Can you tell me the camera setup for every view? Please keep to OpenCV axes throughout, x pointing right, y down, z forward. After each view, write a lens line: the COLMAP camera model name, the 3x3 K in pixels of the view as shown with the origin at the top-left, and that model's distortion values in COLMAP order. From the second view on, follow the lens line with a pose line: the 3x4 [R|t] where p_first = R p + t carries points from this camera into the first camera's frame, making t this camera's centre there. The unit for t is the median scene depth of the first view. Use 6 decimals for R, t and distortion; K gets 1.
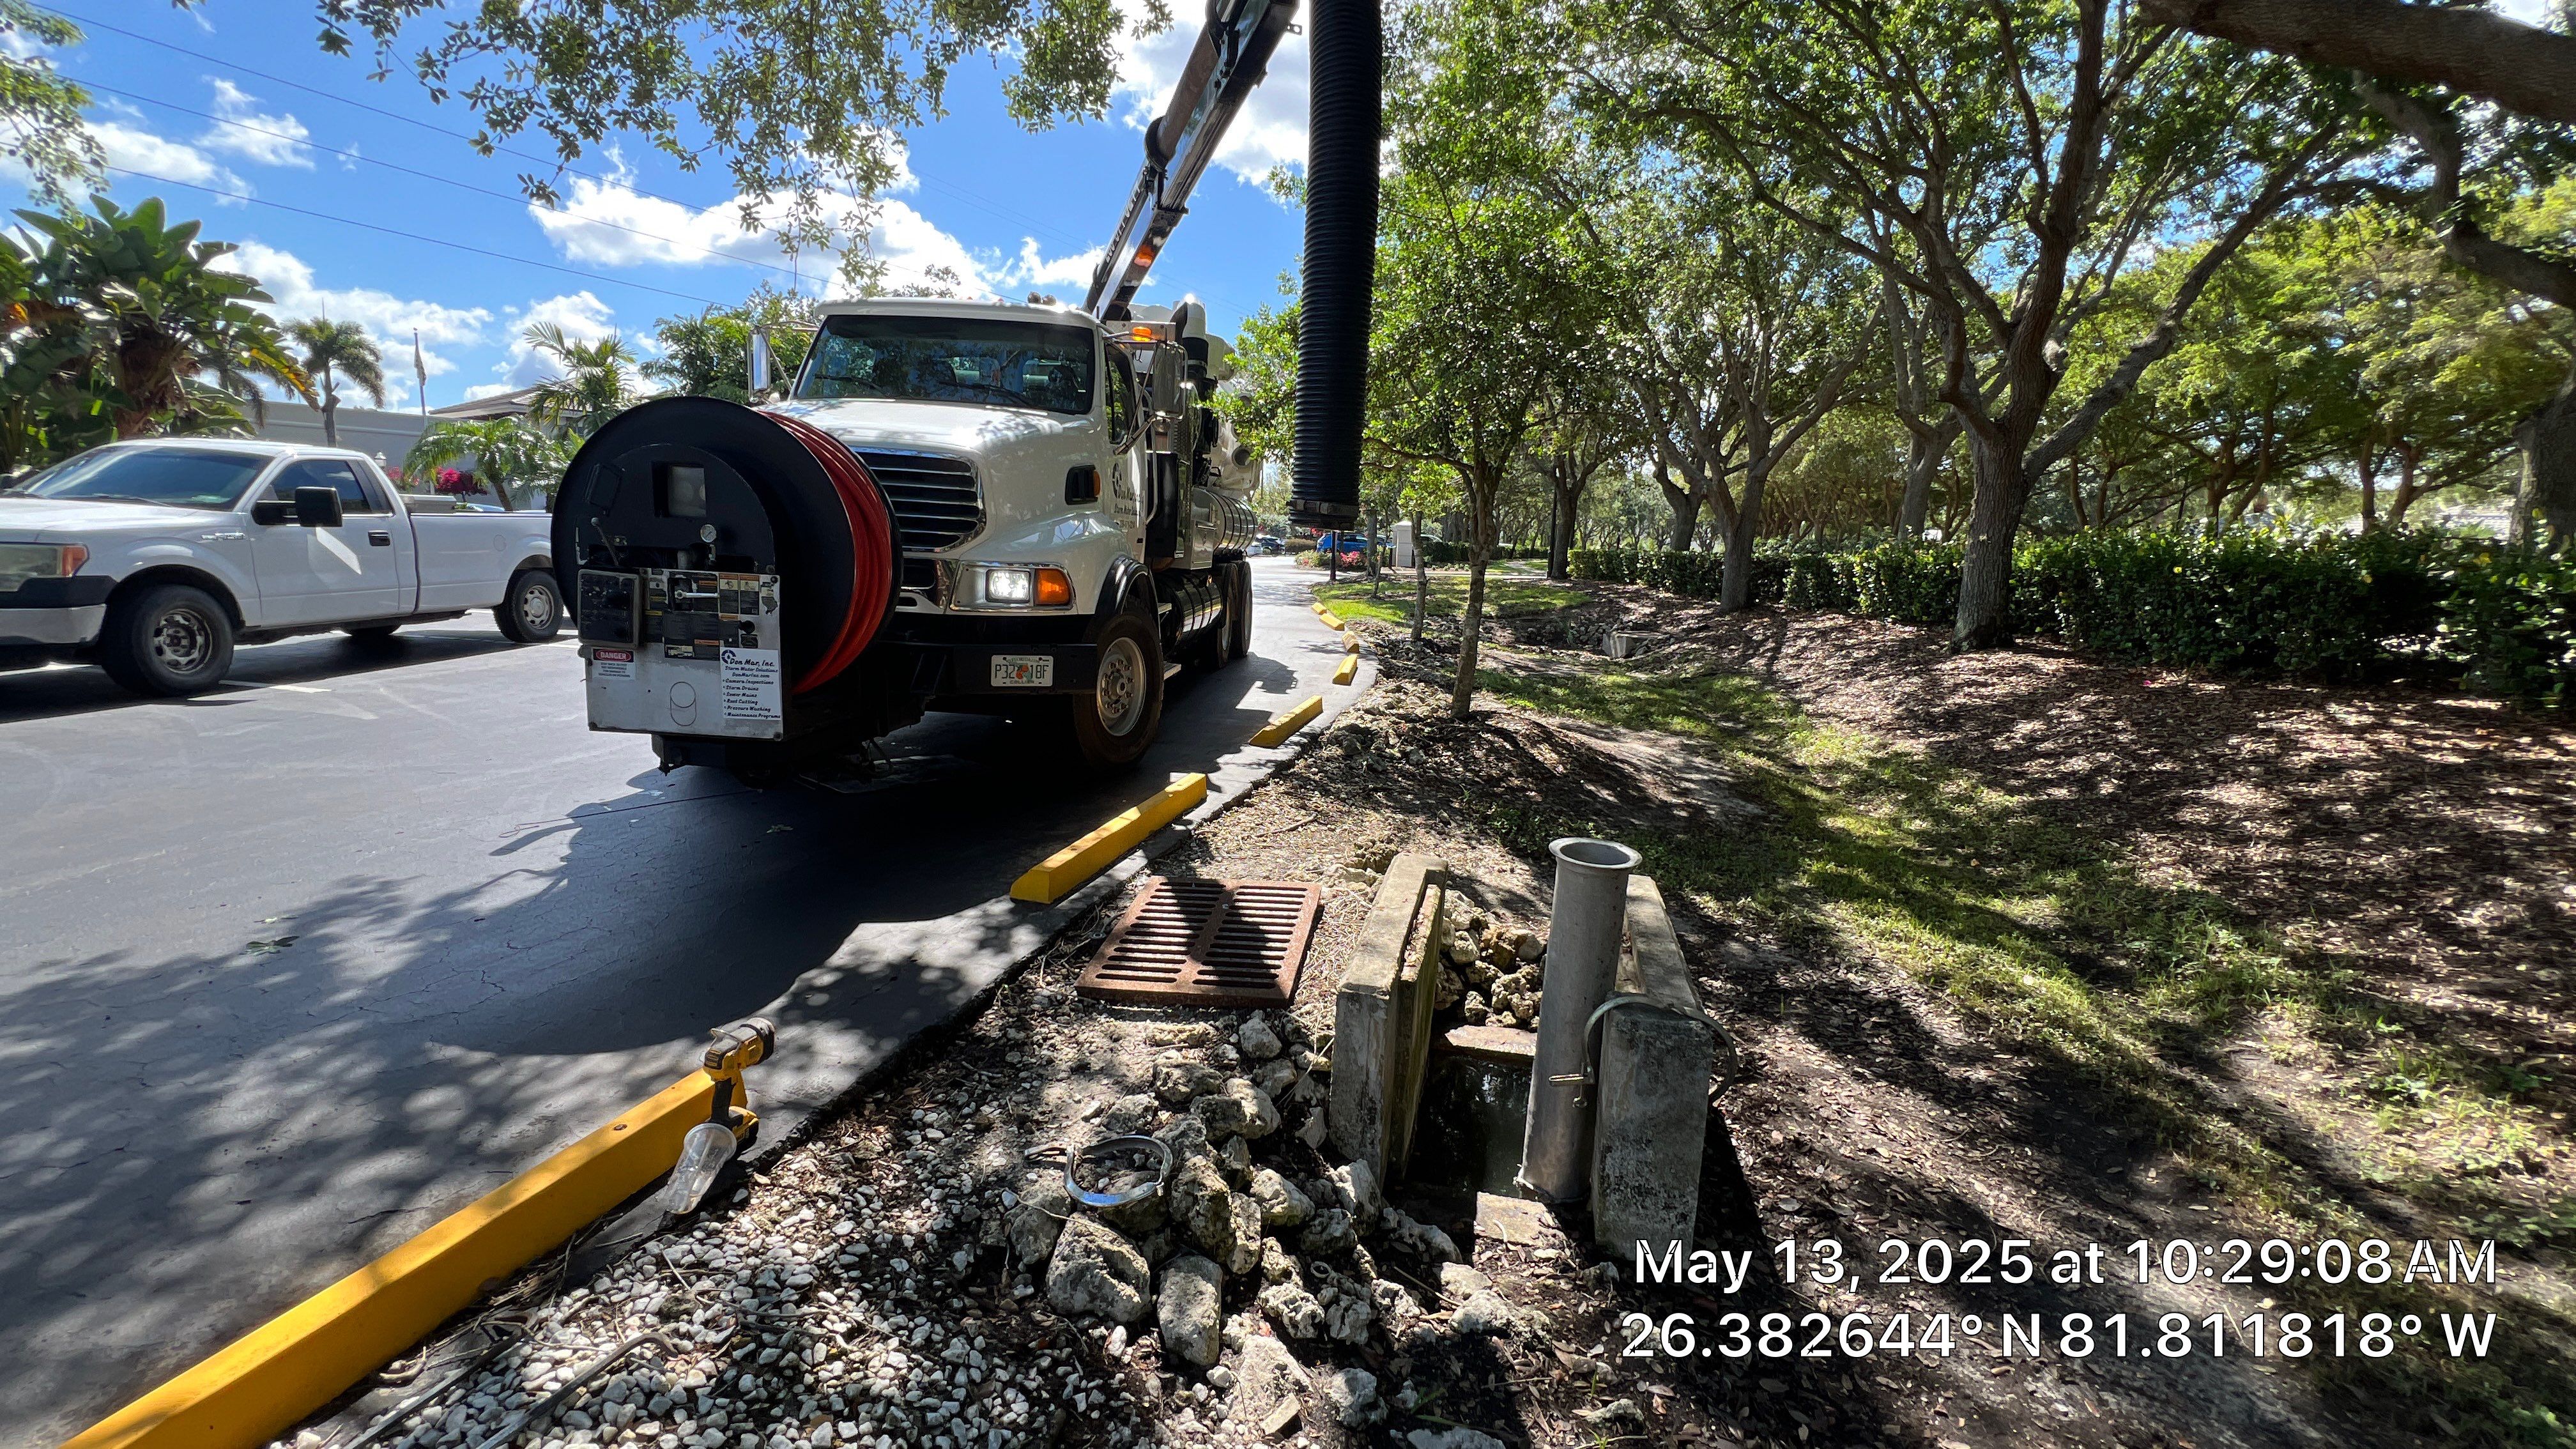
lens RADIAL K [[1043.8, 0, 1288.0], [0, 1043.8, 724.5], [0, 0, 1]] dist [-0.001030, 0.000150]
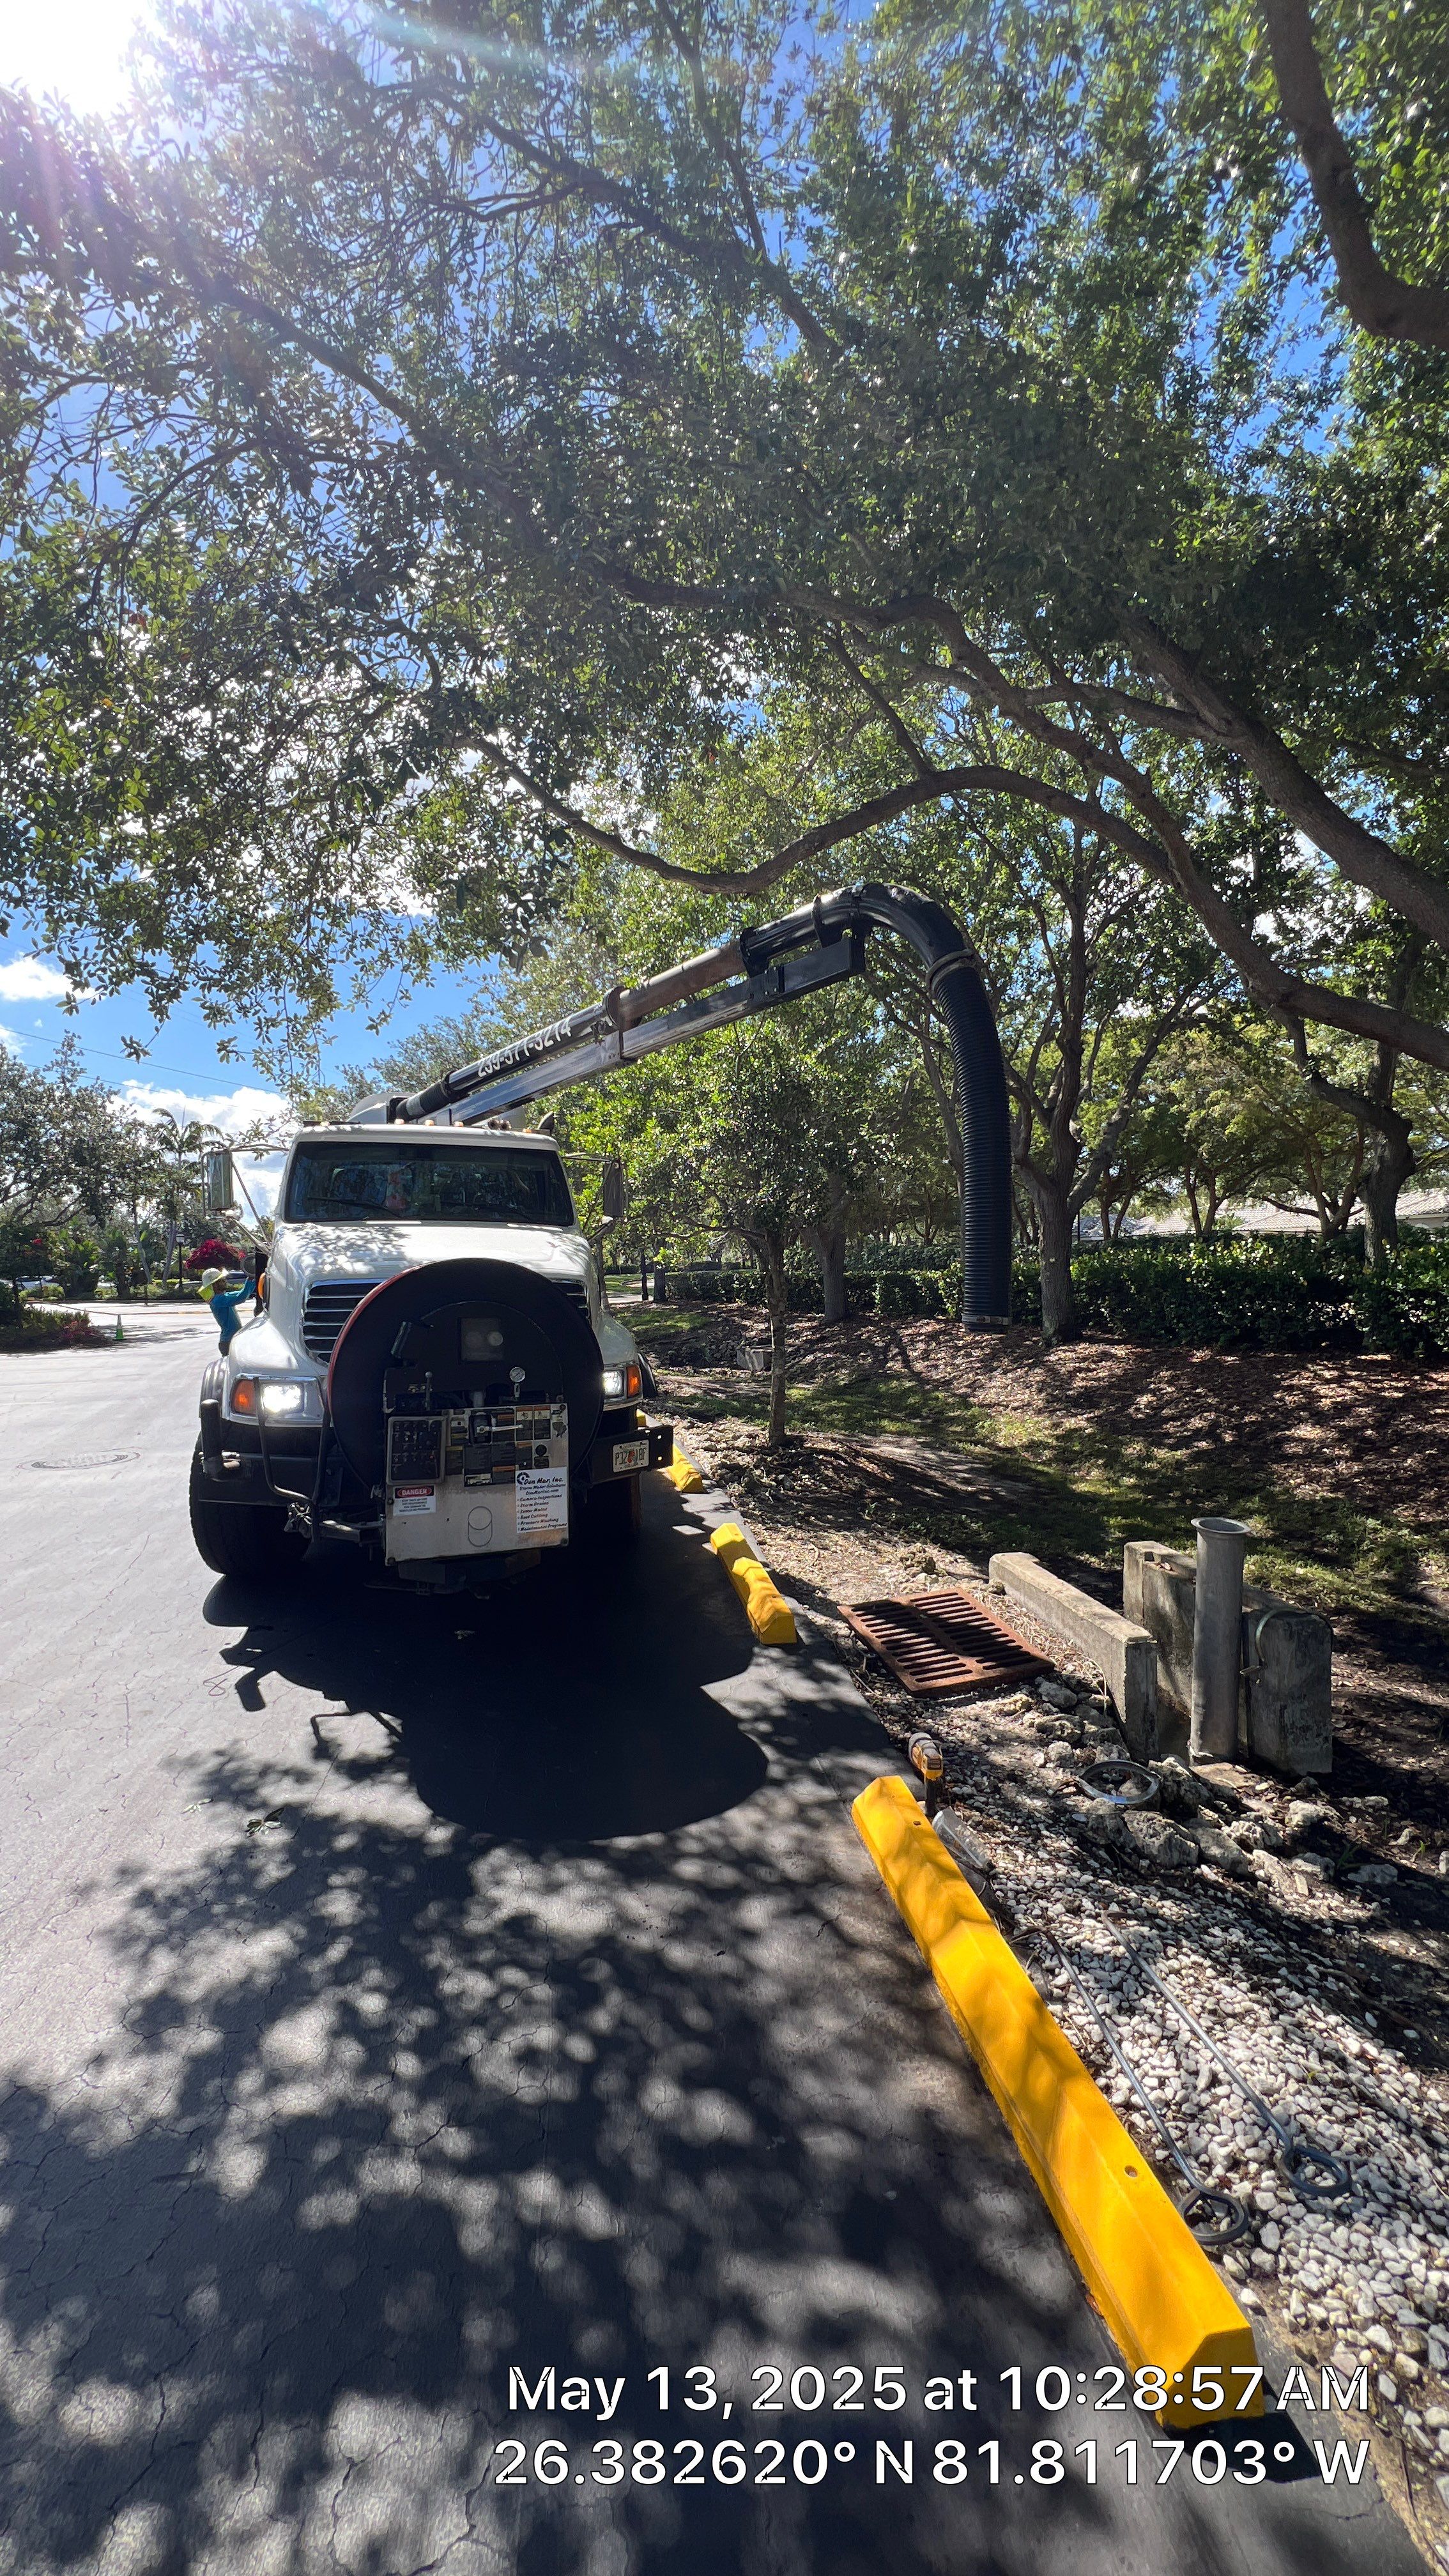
lens RADIAL K [[1043.8, 0, 724.5], [0, 1043.8, 1288.0], [0, 0, 1]] dist [-0.001030, 0.000150]
pose [[0.912358, -0.066017, 0.404035, -0.464334], [0.122953, 0.985538, -0.116609, -0.065387], [-0.390493, 0.156066, 0.907281, -0.097438]]
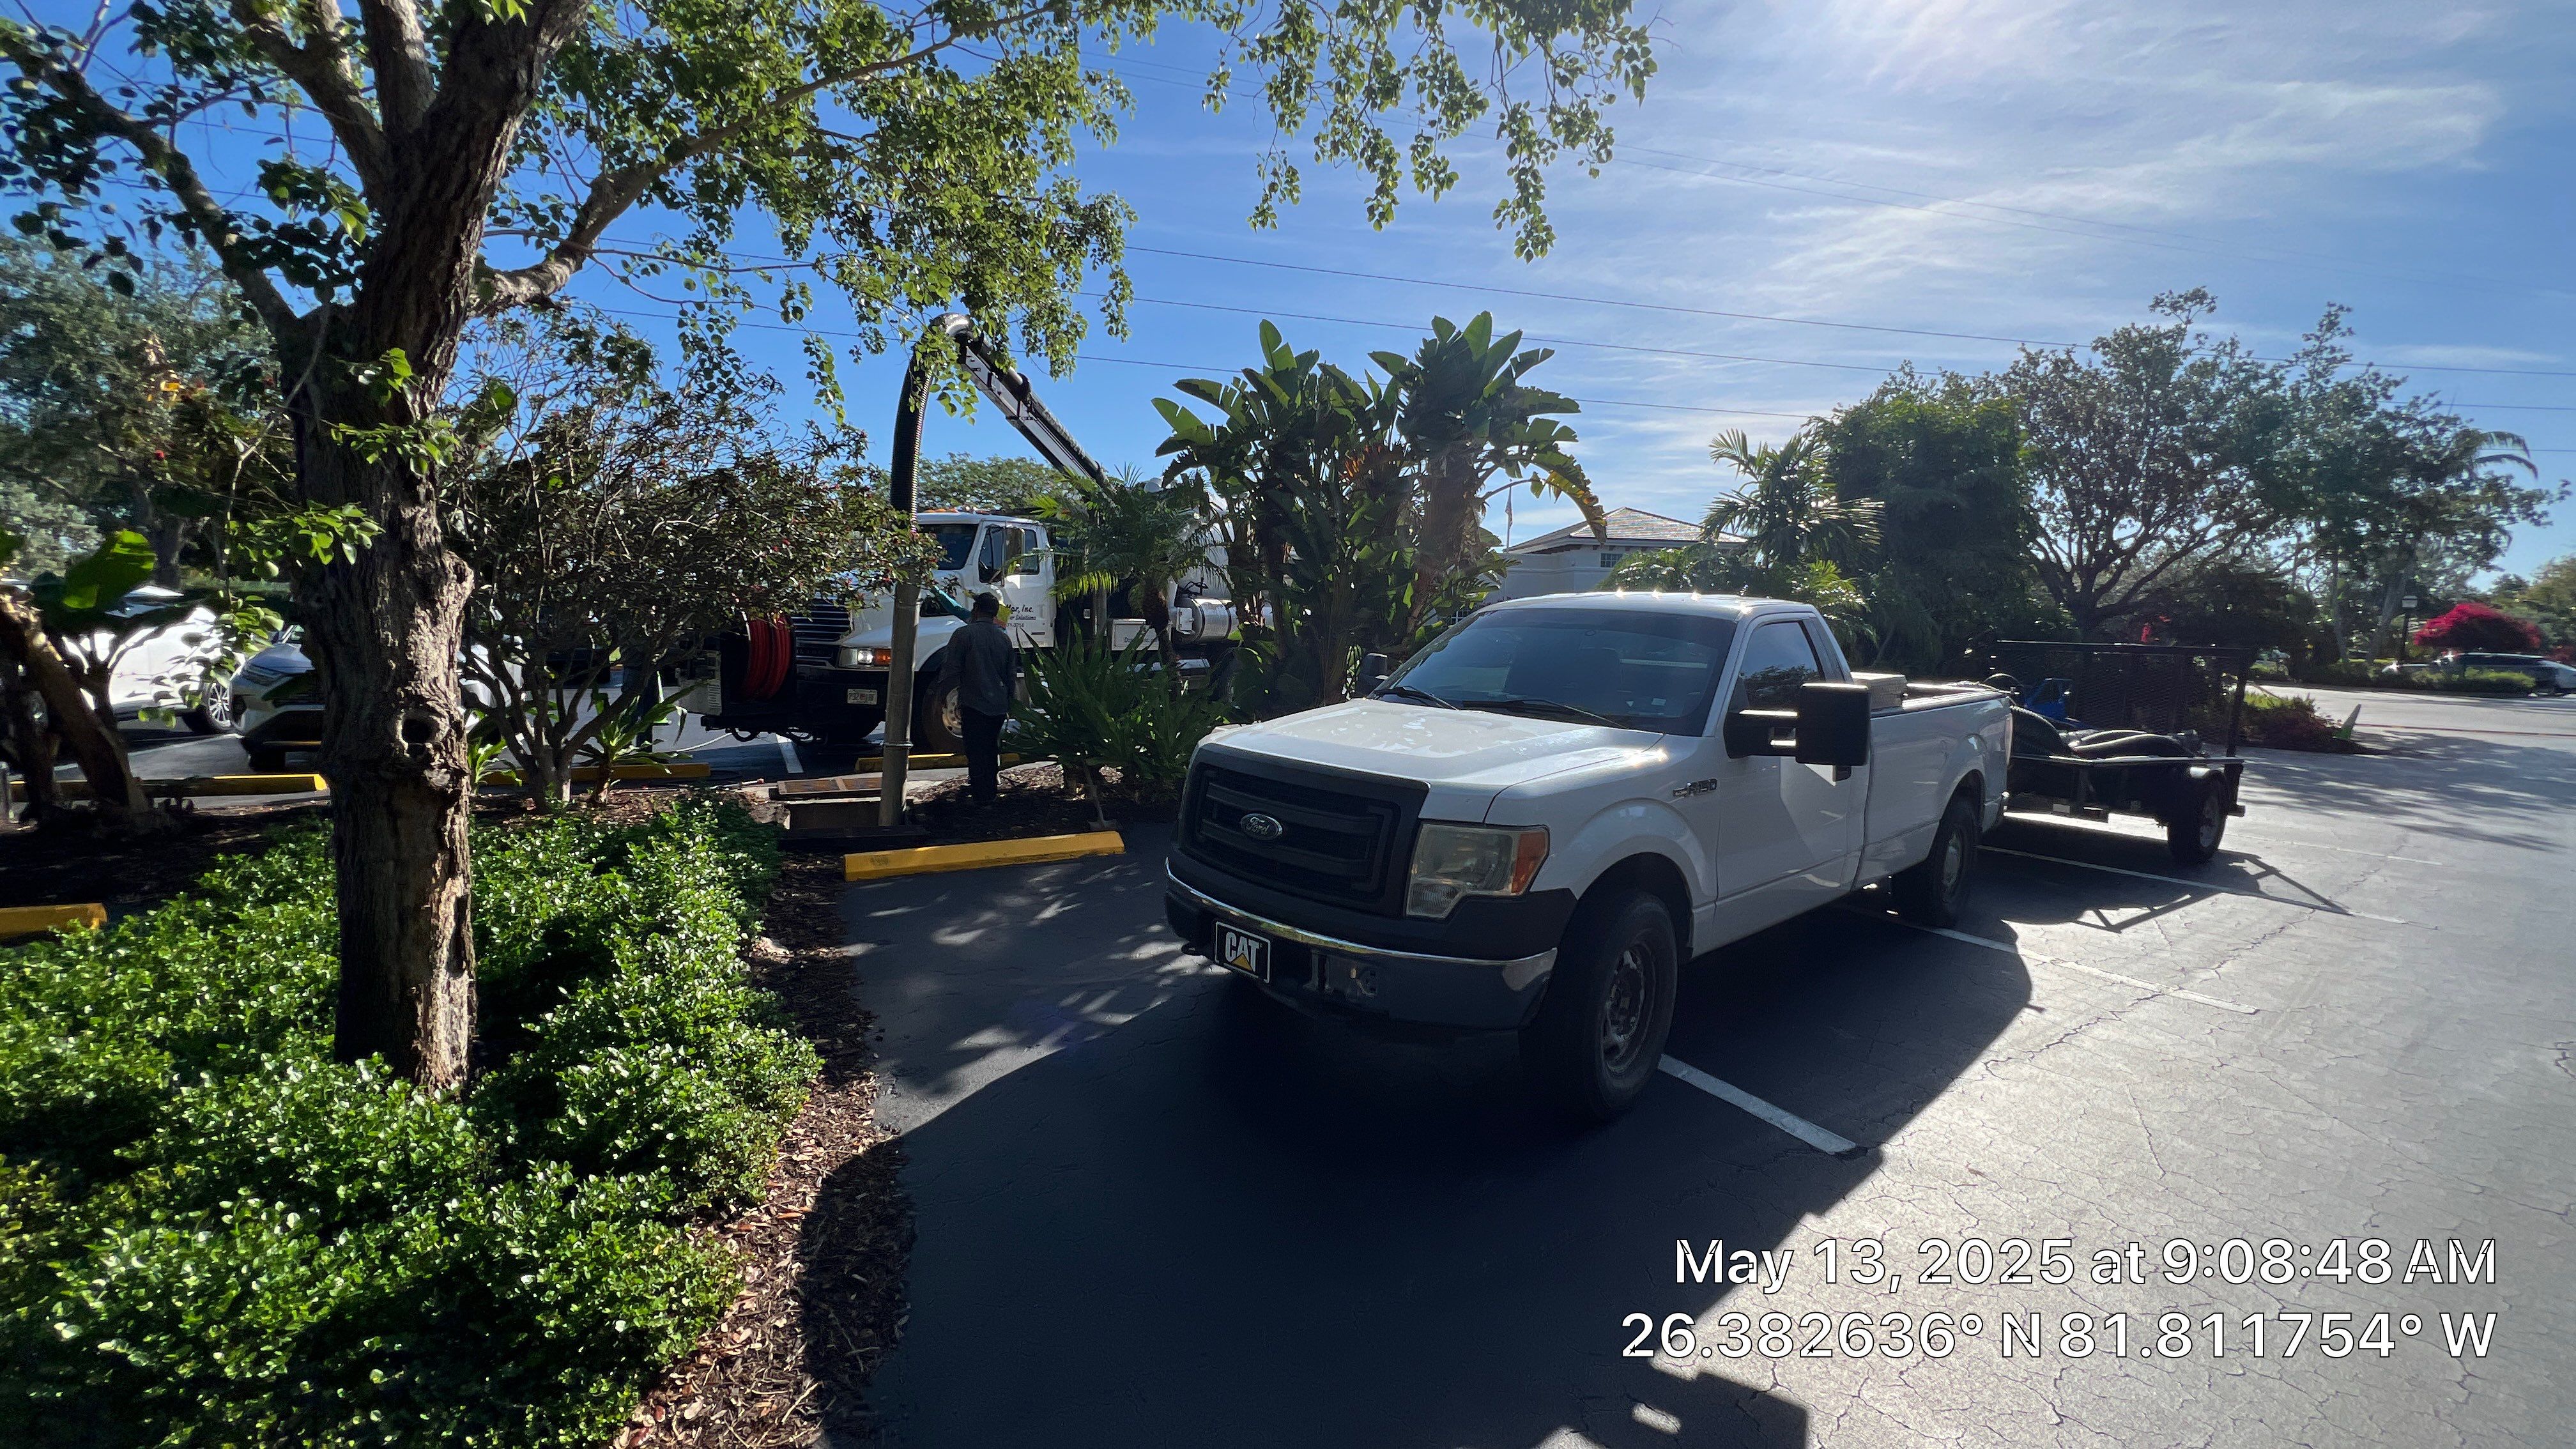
lens RADIAL K [[1043.8, 0, 1288.0], [0, 1043.8, 724.5], [0, 0, 1]] dist [-0.001030, 0.000150]
pose [[0.669089, 0.056512, -0.741030, -0.840537], [-0.132308, 0.990234, -0.043947, -0.175470], [0.731310, 0.127448, 0.670032, 0.553313]]
